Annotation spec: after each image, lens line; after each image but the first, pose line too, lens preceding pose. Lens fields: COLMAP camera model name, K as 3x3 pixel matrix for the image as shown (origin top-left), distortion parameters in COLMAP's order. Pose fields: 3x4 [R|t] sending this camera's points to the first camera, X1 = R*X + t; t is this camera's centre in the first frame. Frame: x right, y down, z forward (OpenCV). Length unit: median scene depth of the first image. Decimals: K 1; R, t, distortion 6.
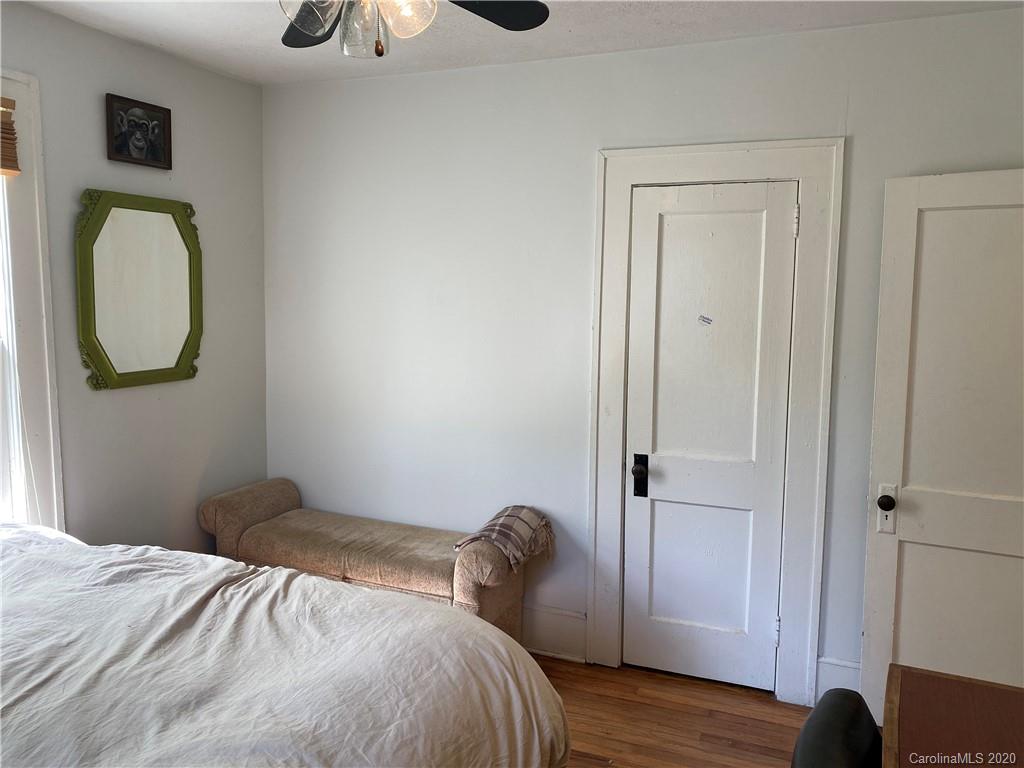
lens RADIAL K [[784.4, 0, 510.0], [0, 784.4, 380.6], [0, 0, 1]] dist [0.052583, -0.062302]
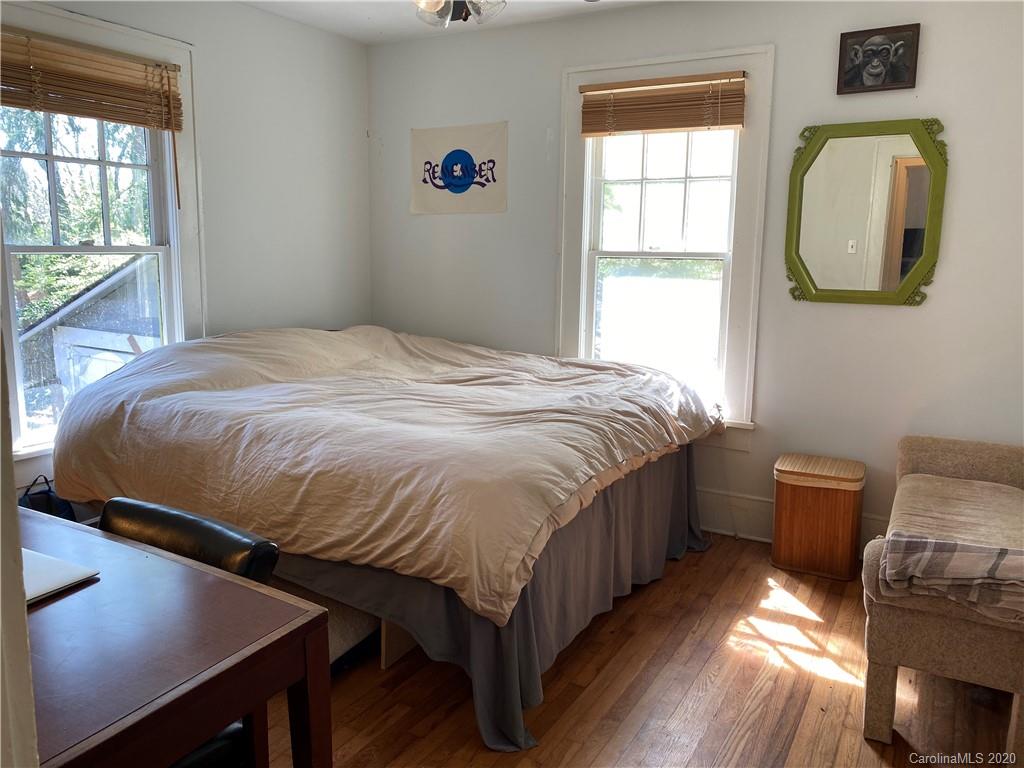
lens RADIAL K [[784.4, 0, 511.4], [0, 784.4, 381.8], [0, 0, 1]] dist [0.052583, -0.062302]
pose [[-0.115007, 0.161443, -0.980158, 0.694320], [-0.123351, 0.976747, 0.175354, -0.023099], [0.985676, 0.141071, -0.092418, 0.699014]]
